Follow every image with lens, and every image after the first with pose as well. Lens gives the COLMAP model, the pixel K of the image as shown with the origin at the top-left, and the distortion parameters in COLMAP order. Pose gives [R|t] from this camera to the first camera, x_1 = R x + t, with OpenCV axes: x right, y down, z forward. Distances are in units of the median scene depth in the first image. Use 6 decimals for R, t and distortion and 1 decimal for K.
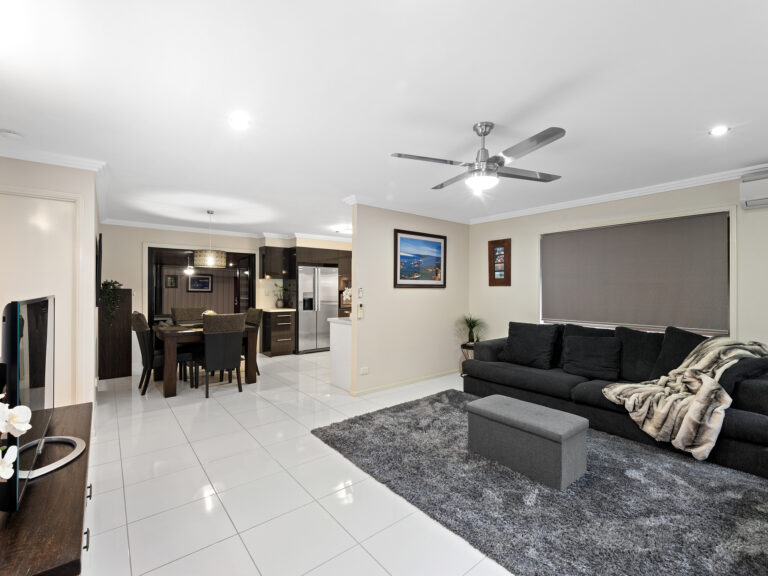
lens RADIAL K [[348.2, 0, 382.3], [0, 348.2, 287.5], [0, 0, 1]] dist [-0.005419, 0.001457]
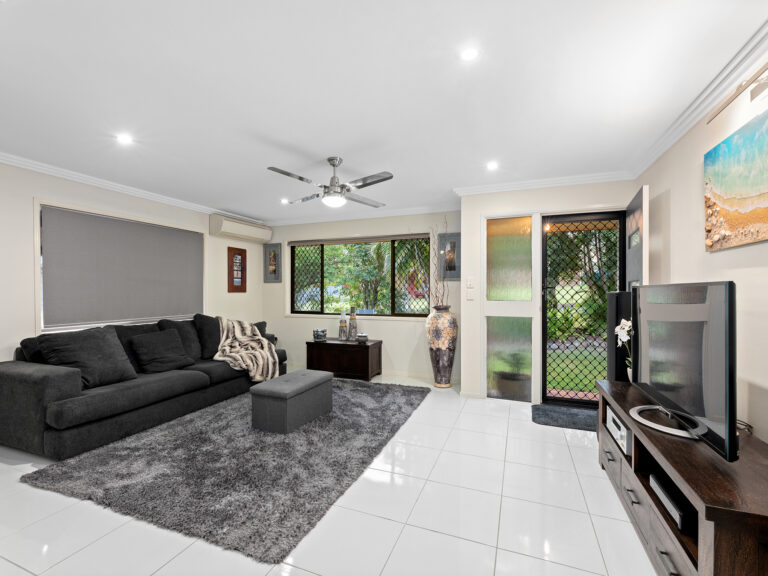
lens RADIAL K [[348.2, 0, 382.2], [0, 348.2, 292.5], [0, 0, 1]] dist [-0.005419, 0.001457]
pose [[-0.493113, -0.005533, 0.869948, -0.429079], [-0.004117, 0.999983, 0.004026, 0.015310], [-0.869955, -0.001596, -0.493128, 0.672823]]
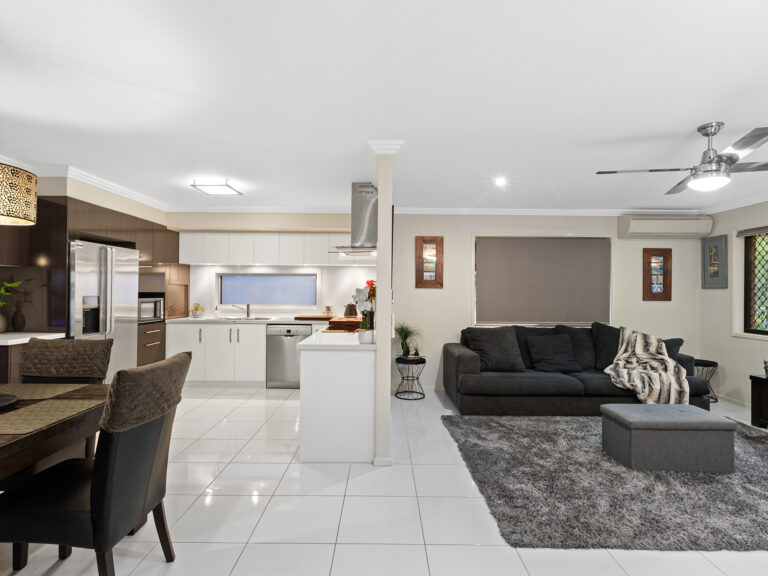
lens RADIAL K [[383.8, 0, 382.6], [0, 383.8, 288.0], [0, 0, 1]] dist [0.003026, -0.002824]
pose [[0.626572, 0.010153, 0.779297, -0.501297], [-0.011751, 0.999925, -0.003578, 0.000189], [-0.779275, -0.006916, 0.626644, 0.467545]]
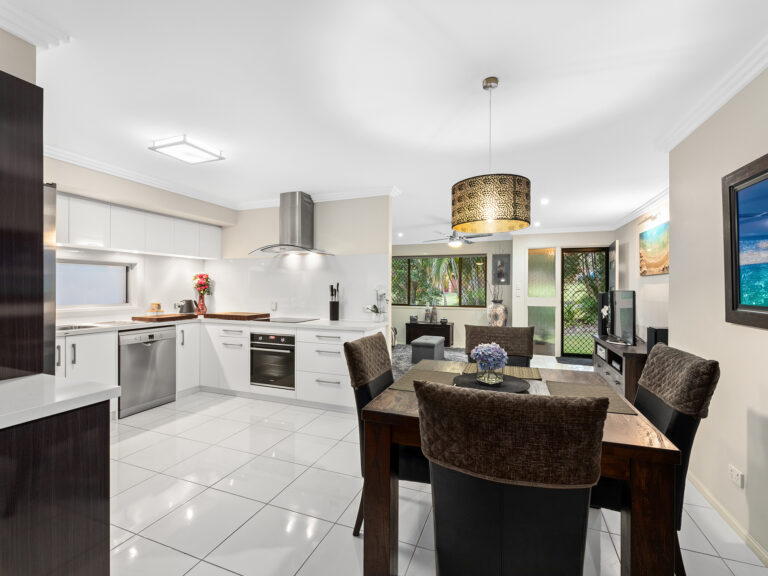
lens RADIAL K [[348.2, 0, 381.2], [0, 348.2, 286.5], [0, 0, 1]] dist [-0.005419, 0.001457]
pose [[-0.500263, -0.001461, 0.865872, -0.721836], [-0.010008, 0.999942, -0.004095, 0.007376], [-0.865816, -0.010714, -0.500248, 1.211525]]
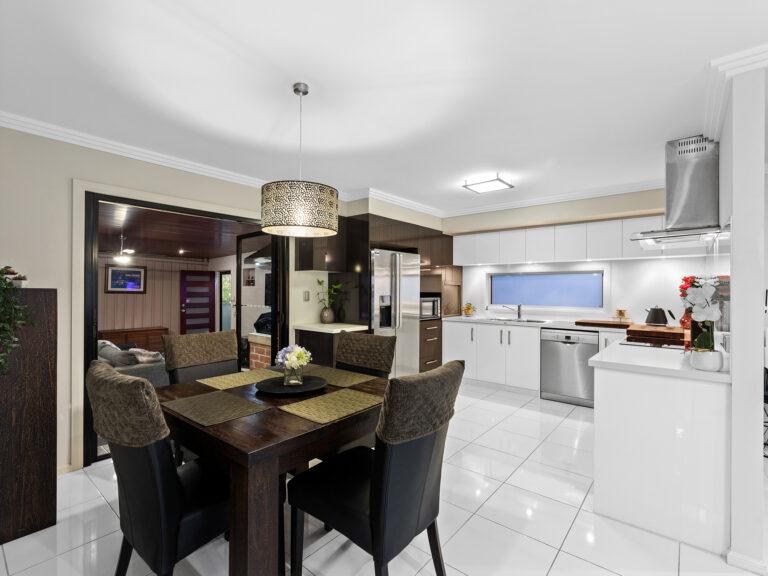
lens RADIAL K [[366.7, 0, 371.4], [0, 366.7, 289.2], [0, 0, 1]] dist [-0.004606, 0.000770]
pose [[0.983063, 0.003668, 0.183231, -0.461929], [-0.004811, 0.999972, 0.005794, 0.000523], [-0.183204, -0.006578, 0.983053, 0.552497]]
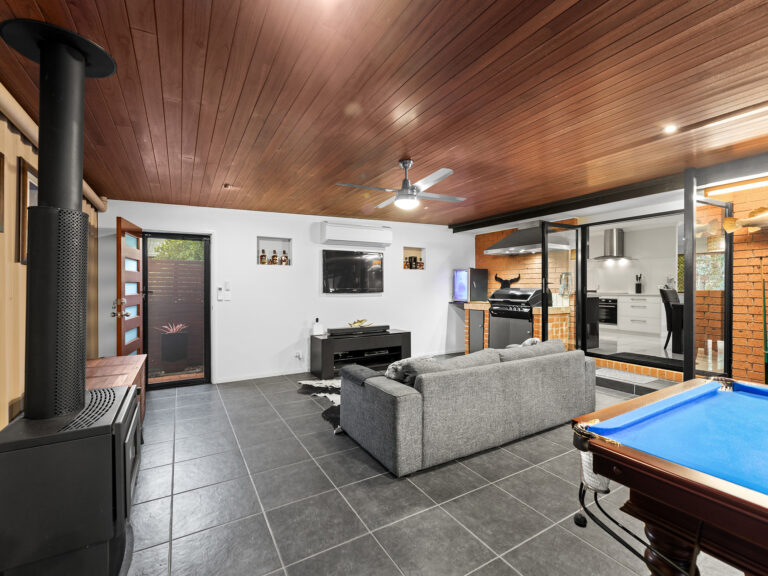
lens RADIAL K [[348.2, 0, 381.6], [0, 348.2, 287.9], [0, 0, 1]] dist [-0.005419, 0.001457]
pose [[0.145168, -0.005747, 0.989390, -1.647018], [-0.002774, 0.999977, 0.006216, 0.050798], [-0.989403, -0.003647, 0.145149, 1.794254]]
